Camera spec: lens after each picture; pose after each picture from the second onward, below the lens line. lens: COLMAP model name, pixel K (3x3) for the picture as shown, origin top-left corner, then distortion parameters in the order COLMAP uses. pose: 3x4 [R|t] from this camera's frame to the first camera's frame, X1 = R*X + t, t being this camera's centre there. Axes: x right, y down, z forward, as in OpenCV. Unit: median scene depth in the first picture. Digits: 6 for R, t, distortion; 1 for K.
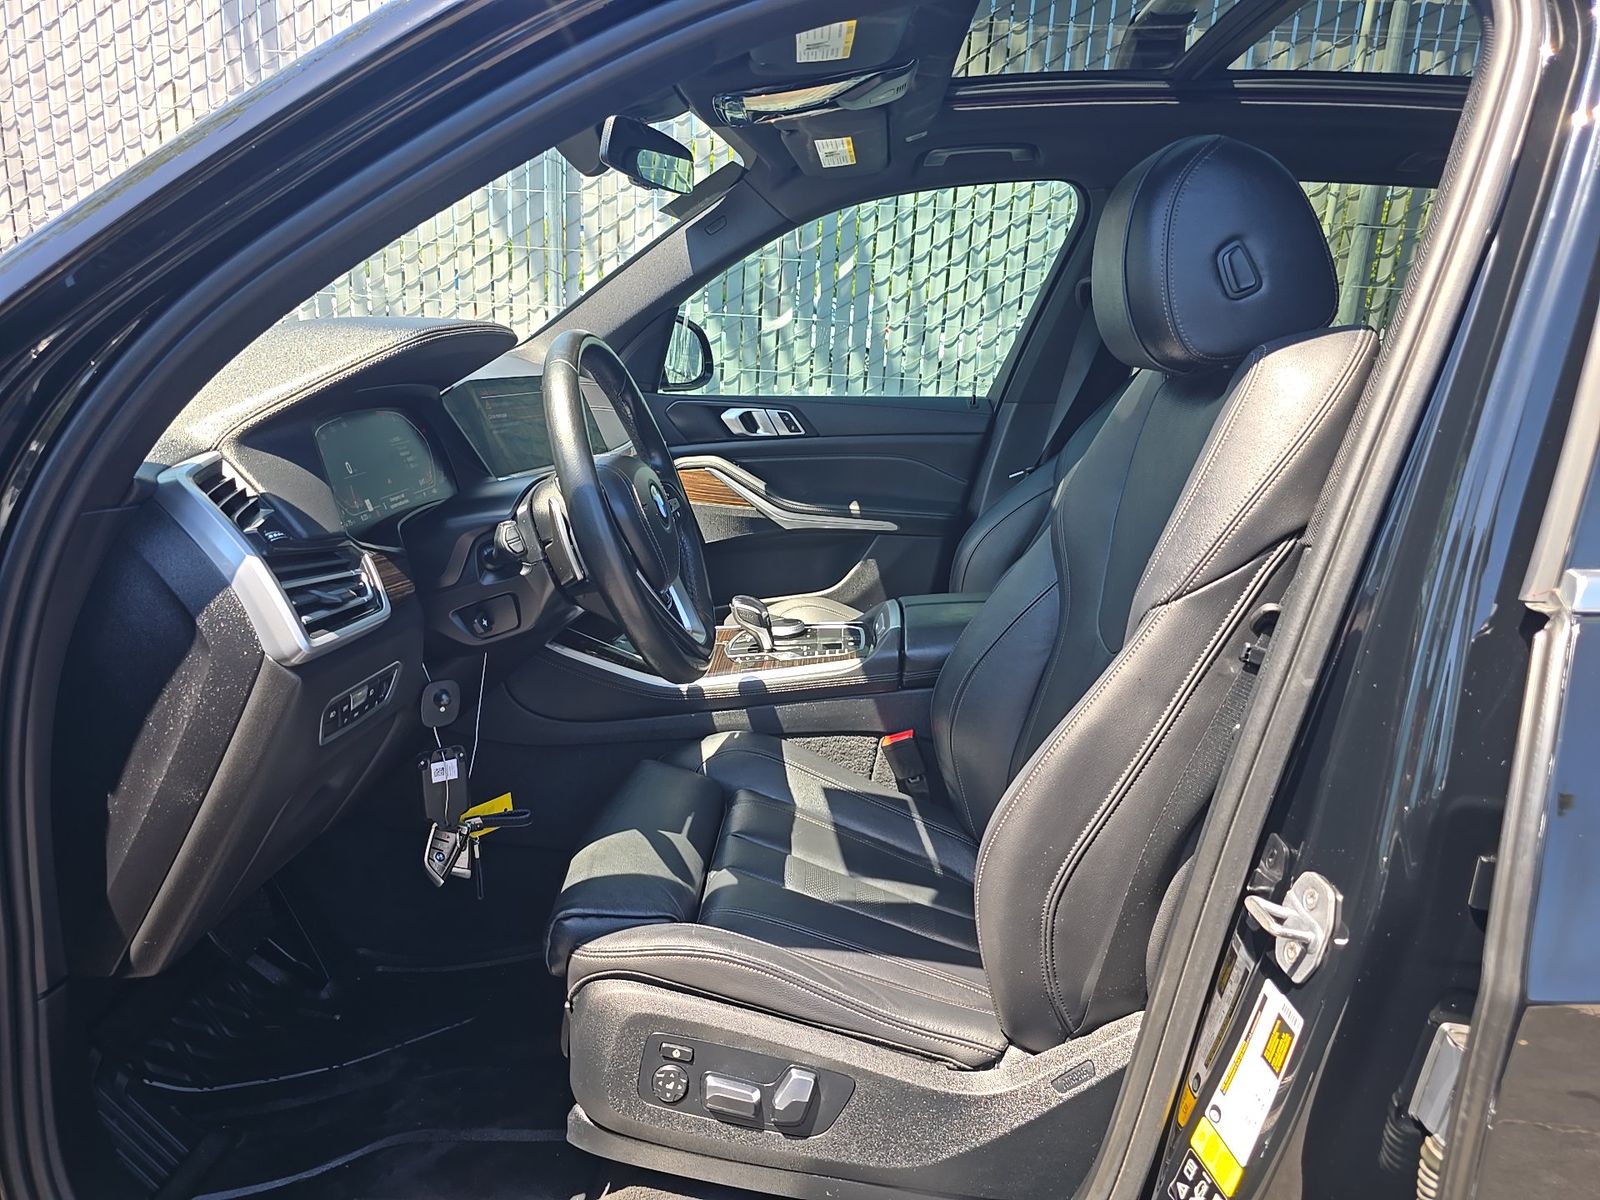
lens RADIAL K [[1086.7, 0, 794.0], [0, 1086.7, 613.1], [0, 0, 1]] dist [0.027165, -0.017780]
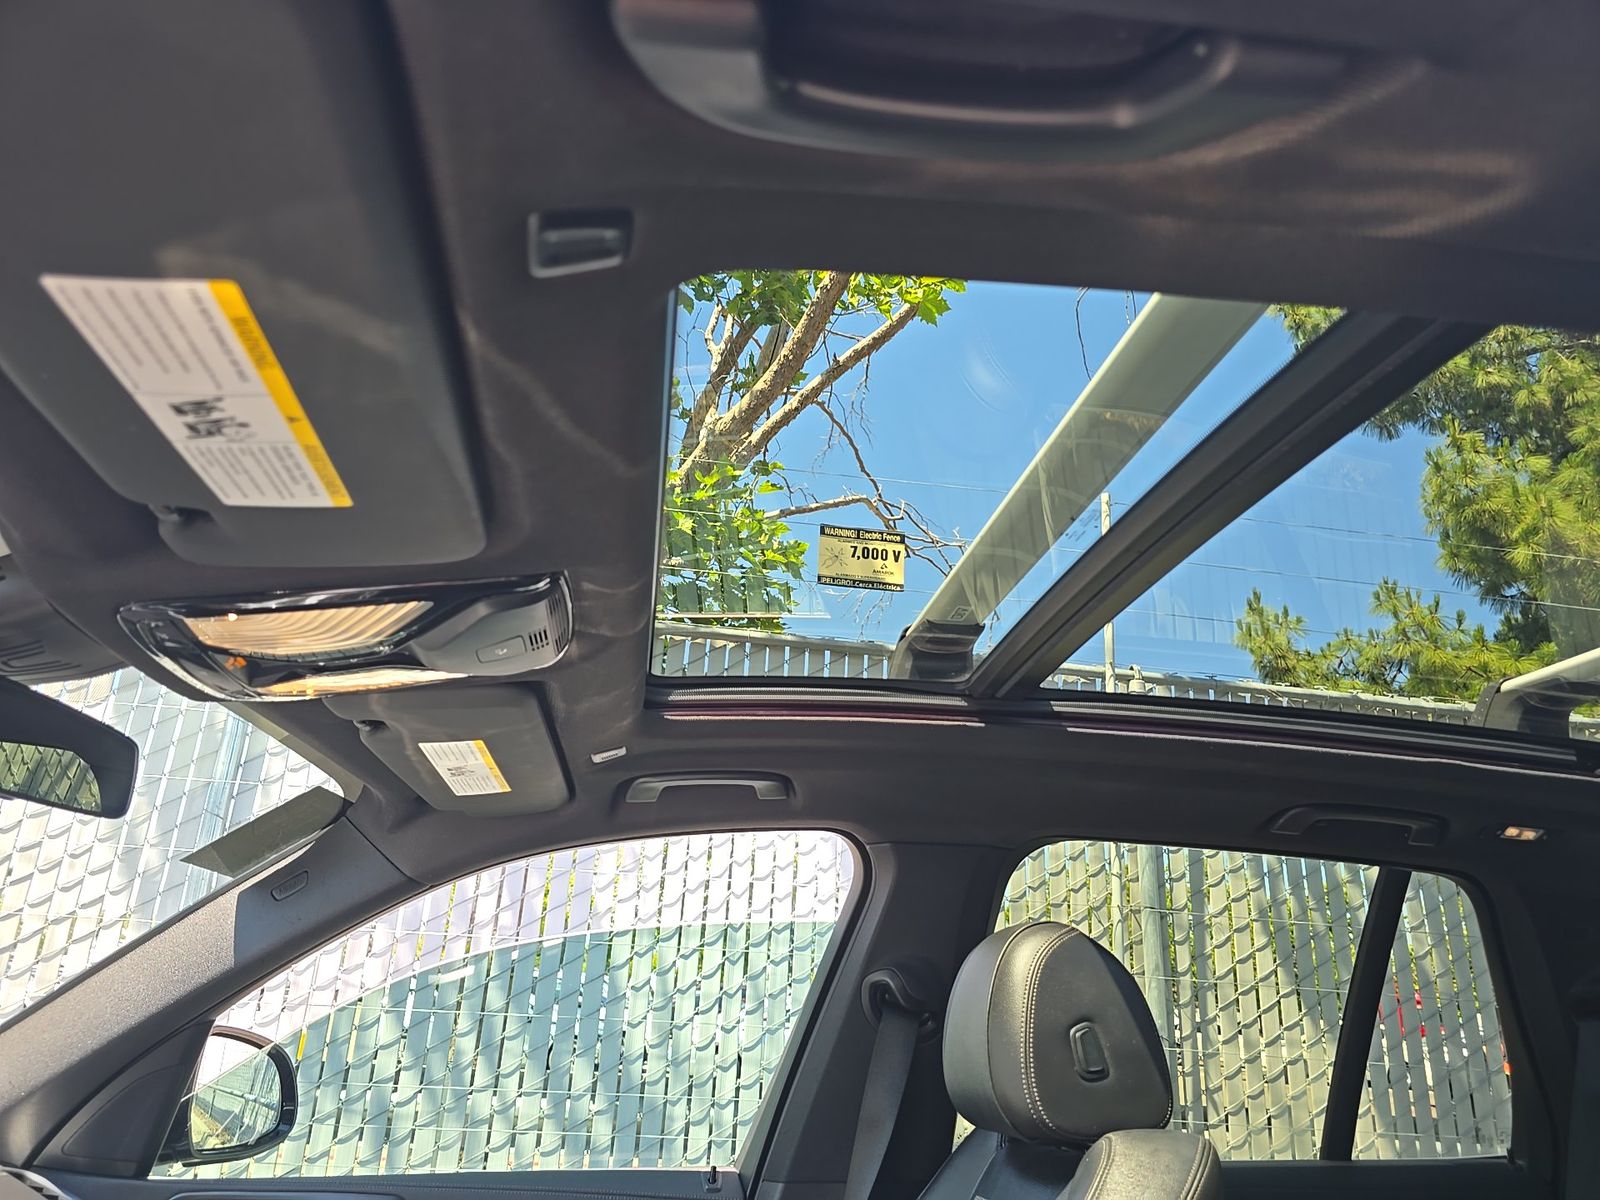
lens RADIAL K [[1086.7, 0, 804.6], [0, 1086.7, 598.9], [0, 0, 1]] dist [0.027165, -0.017780]
pose [[0.979024, 0.067933, 0.192085, 0.082677], [0.054941, 0.819828, -0.569968, -0.117538], [-0.196196, 0.568566, 0.798899, 0.349642]]
